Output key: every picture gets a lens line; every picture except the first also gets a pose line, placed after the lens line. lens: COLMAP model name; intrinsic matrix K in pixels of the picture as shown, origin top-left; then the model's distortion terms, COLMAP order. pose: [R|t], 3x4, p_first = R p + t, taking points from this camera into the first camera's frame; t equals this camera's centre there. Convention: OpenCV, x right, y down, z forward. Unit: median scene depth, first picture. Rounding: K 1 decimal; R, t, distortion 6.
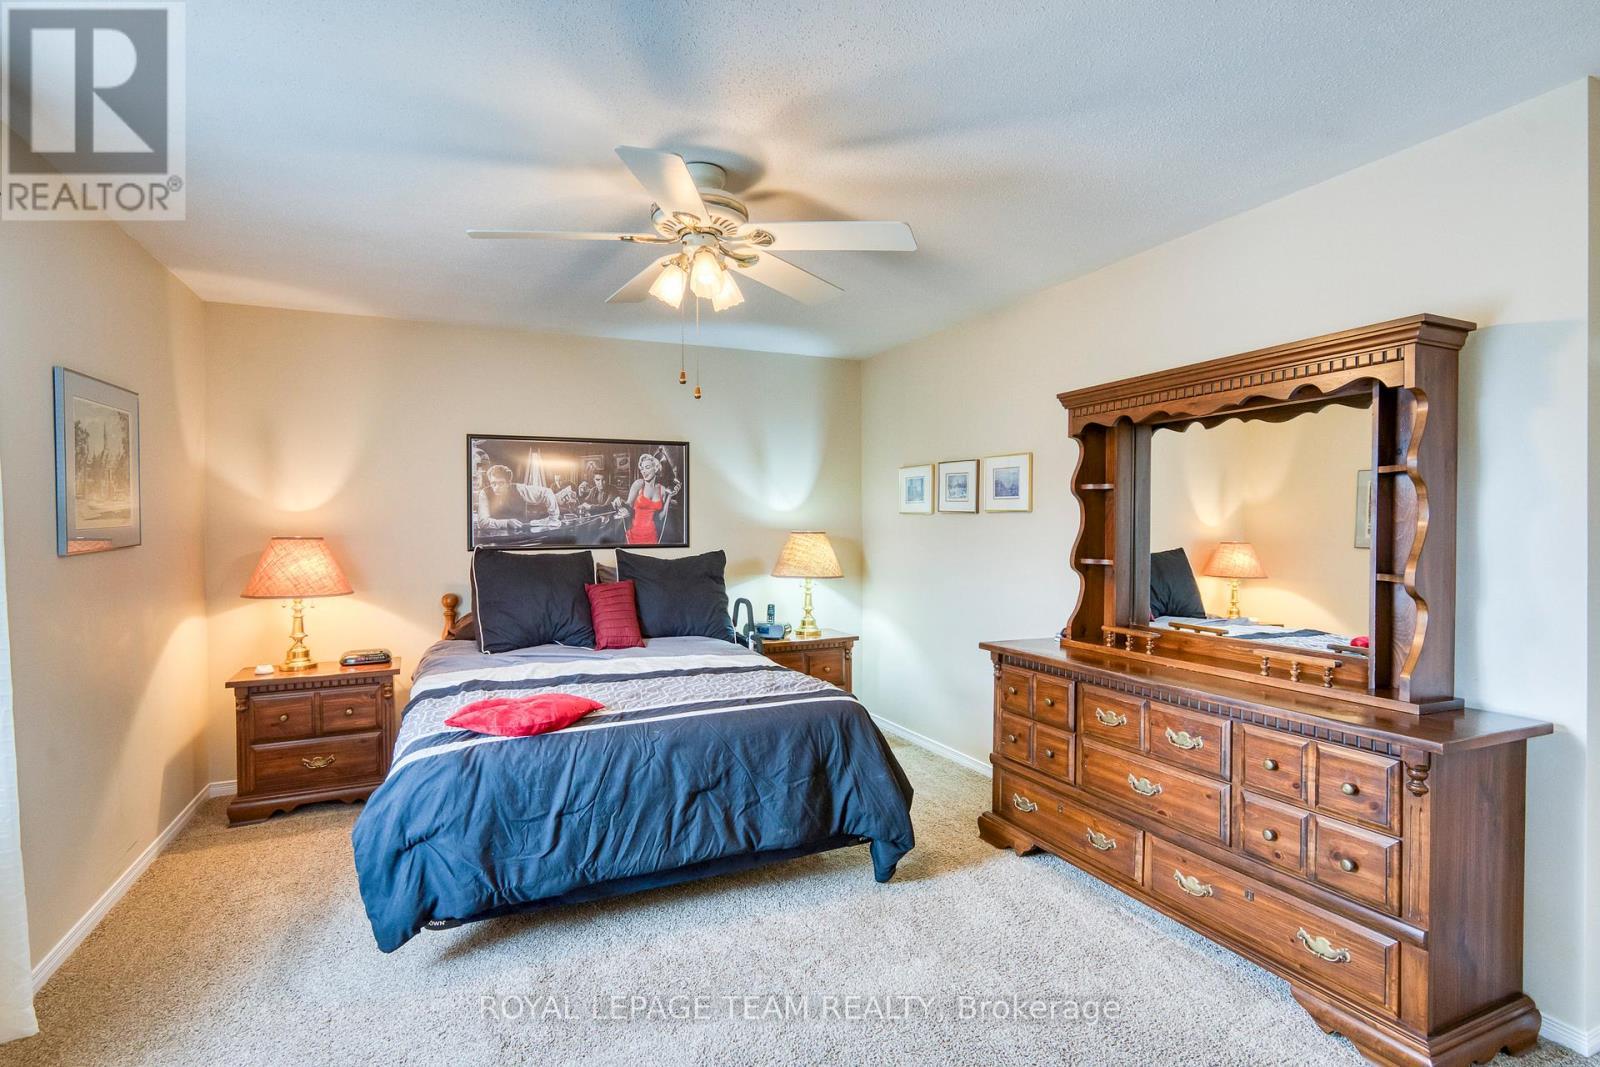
lens RADIAL K [[792.9, 0, 799.4], [0, 792.9, 535.2], [0, 0, 1]] dist [-0.013130, 0.004539]
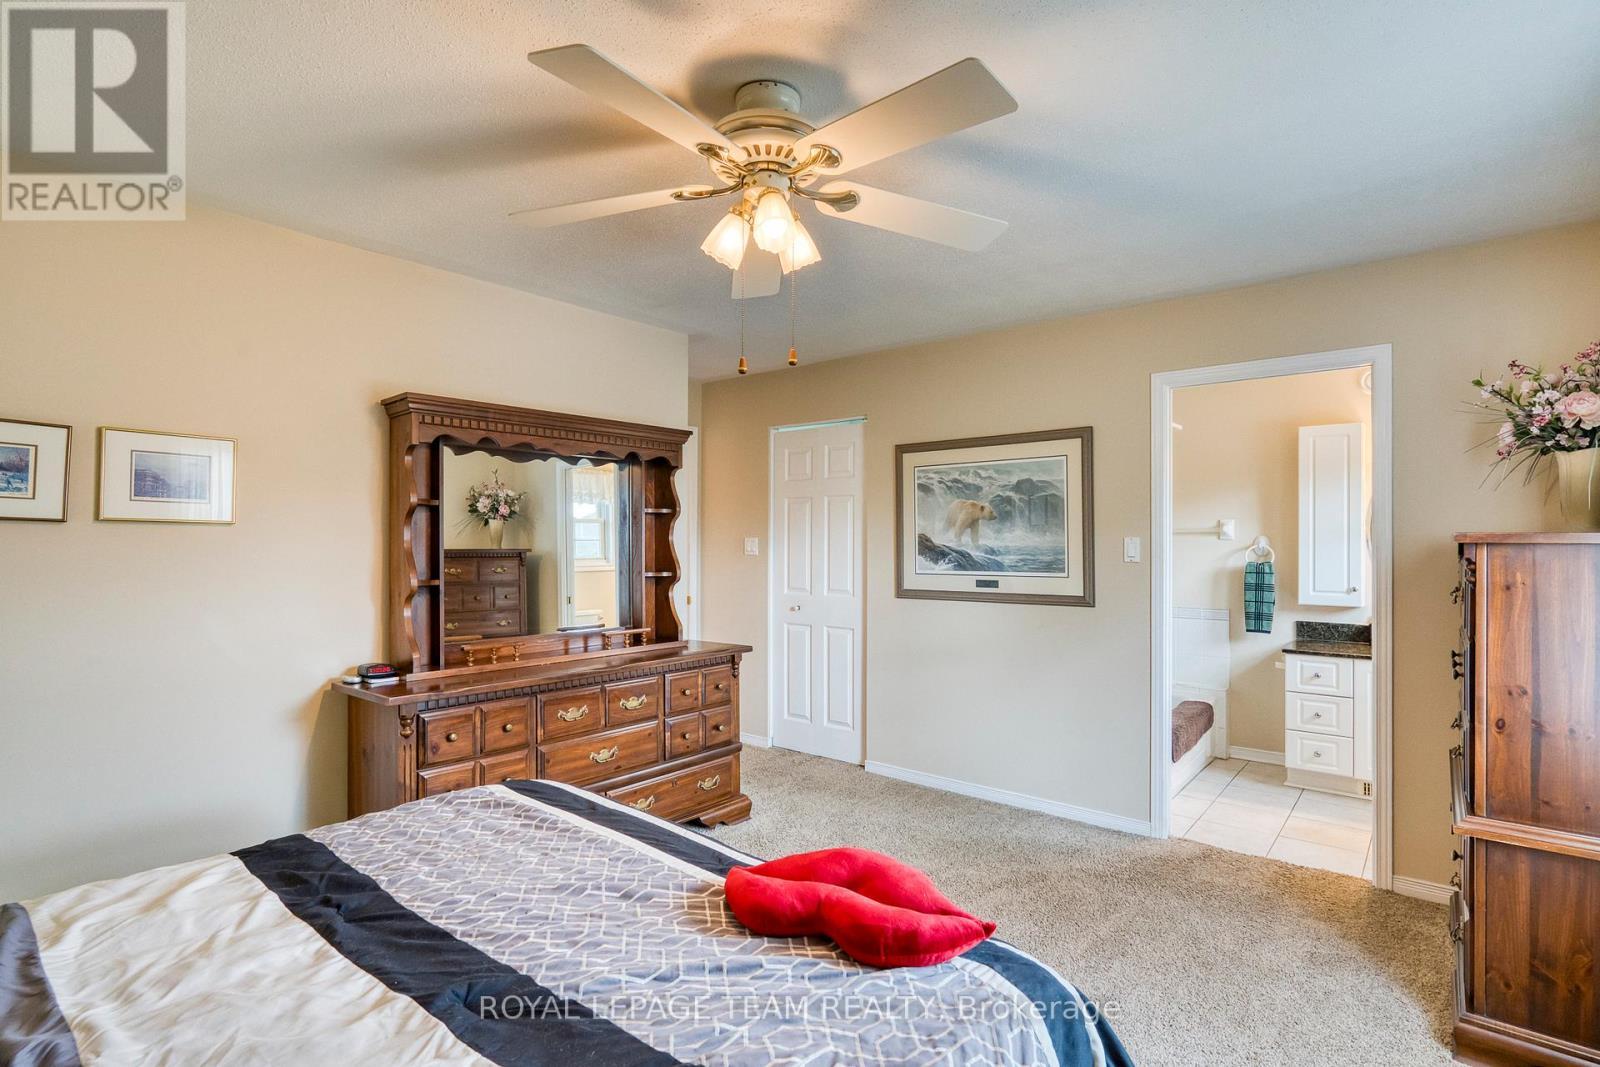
lens RADIAL K [[792.9, 0, 799.7], [0, 792.9, 536.9], [0, 0, 1]] dist [-0.013130, 0.004539]
pose [[-0.434042, 0.001274, 0.900892, -0.753782], [0.006470, 0.999978, 0.001703, -0.021865], [-0.900869, 0.006568, -0.434041, 1.170183]]
